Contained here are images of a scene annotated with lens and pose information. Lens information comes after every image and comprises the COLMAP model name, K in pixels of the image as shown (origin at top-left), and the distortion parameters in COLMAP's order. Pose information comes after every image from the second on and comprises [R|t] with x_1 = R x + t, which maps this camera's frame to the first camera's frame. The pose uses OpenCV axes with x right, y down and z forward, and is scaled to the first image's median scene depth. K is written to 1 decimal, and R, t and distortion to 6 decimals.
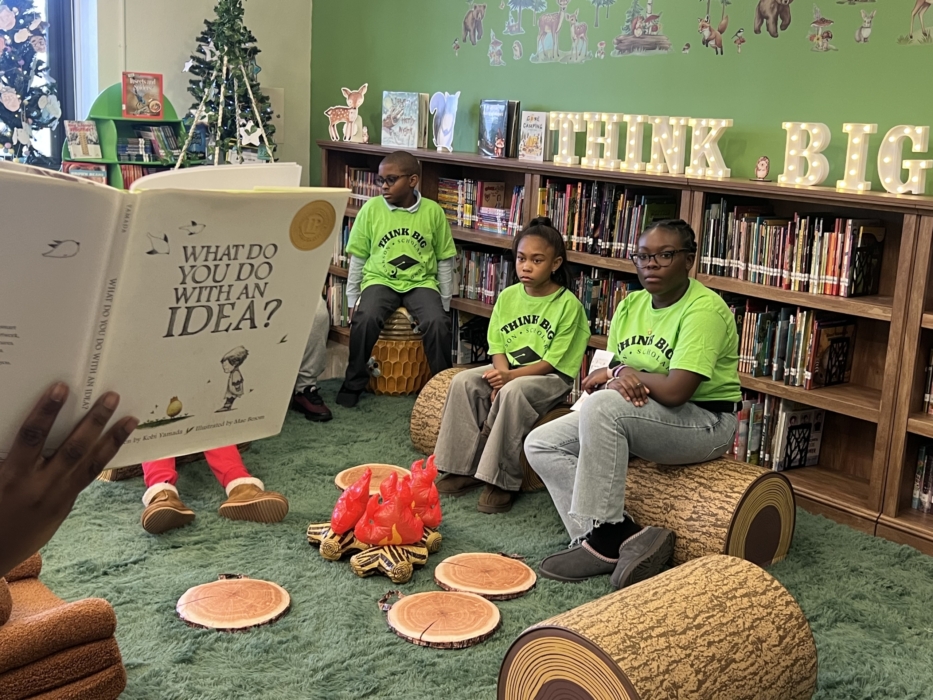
lens RADIAL K [[1164.8, 0, 466.5], [0, 1164.8, 350.0], [0, 0, 1]] dist [0.031319, 0.046122]
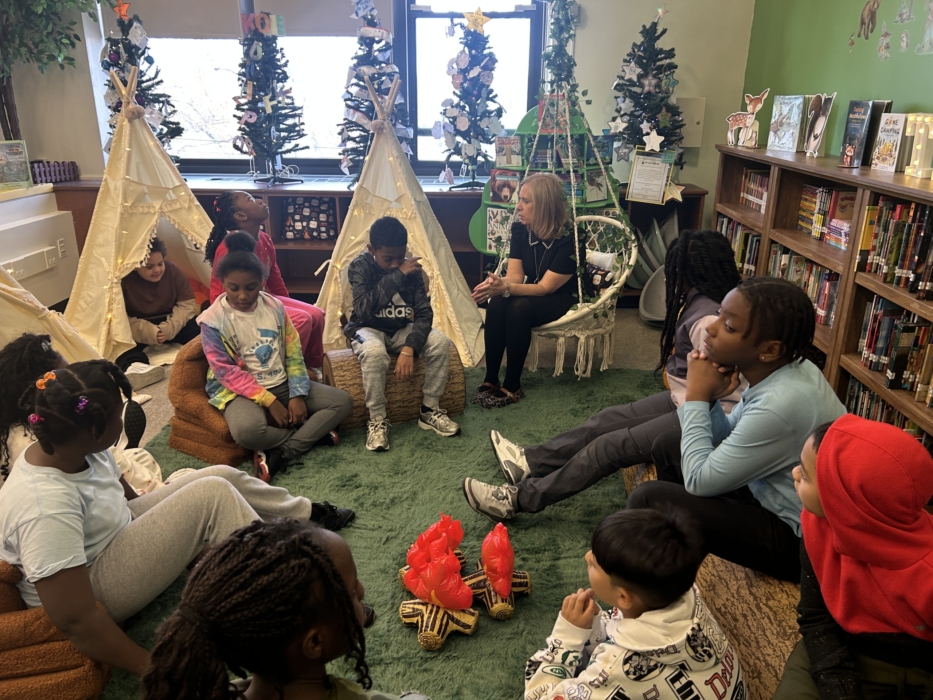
lens RADIAL K [[690.6, 0, 466.5], [0, 690.6, 350.0], [0, 0, 1]] dist [0.044428, -0.074598]
pose [[0.736307, 0.176366, -0.653259, 0.180988], [-0.088917, 0.982282, 0.164974, -0.085001], [0.670781, -0.063386, 0.738942, 0.380413]]
